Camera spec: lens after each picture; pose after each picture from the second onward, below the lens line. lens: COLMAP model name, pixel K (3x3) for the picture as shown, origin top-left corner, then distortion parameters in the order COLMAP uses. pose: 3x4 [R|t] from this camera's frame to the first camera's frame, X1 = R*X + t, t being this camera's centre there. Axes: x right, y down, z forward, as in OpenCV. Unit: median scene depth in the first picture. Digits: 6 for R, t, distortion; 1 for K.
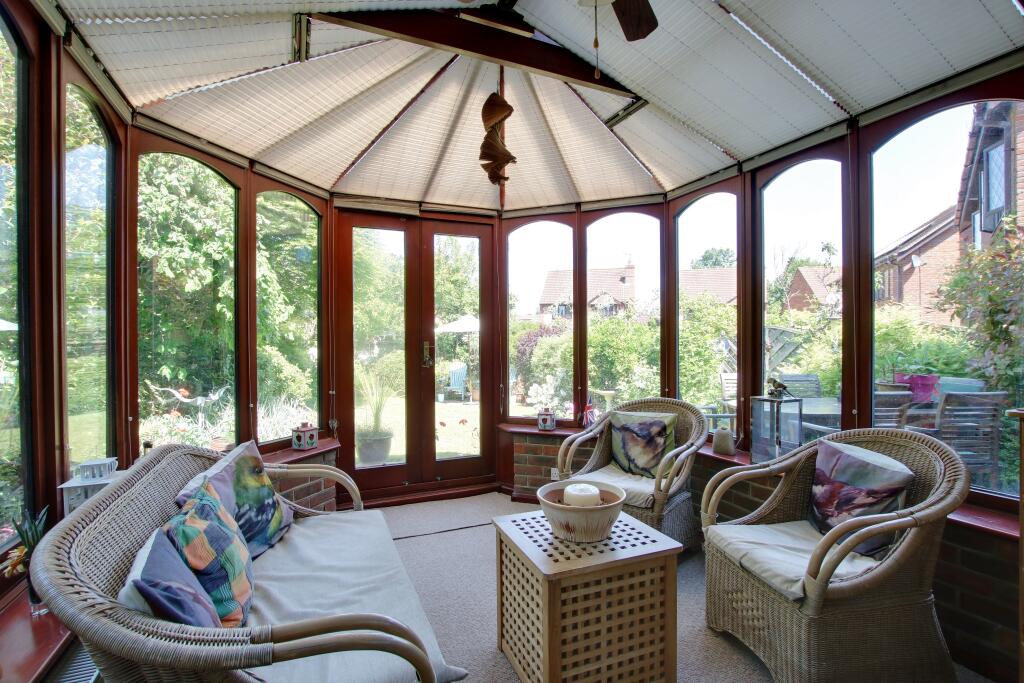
lens RADIAL K [[475.2, 0, 514.9], [0, 475.2, 345.5], [0, 0, 1]] dist [-0.001049, -0.000149]
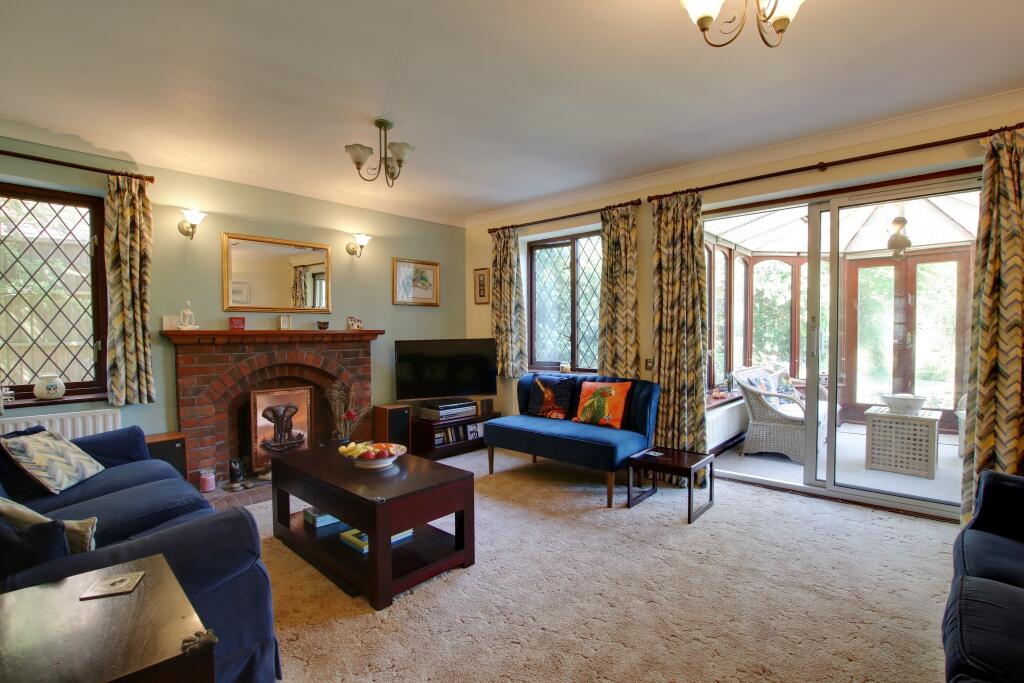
lens RADIAL K [[475.2, 0, 515.7], [0, 475.2, 345.6], [0, 0, 1]] dist [-0.001049, -0.000149]
pose [[0.407752, 0.028781, -0.912639, 0.722206], [-0.002842, 0.999538, 0.030251, -0.006323], [0.913088, -0.009741, 0.407645, -0.856085]]
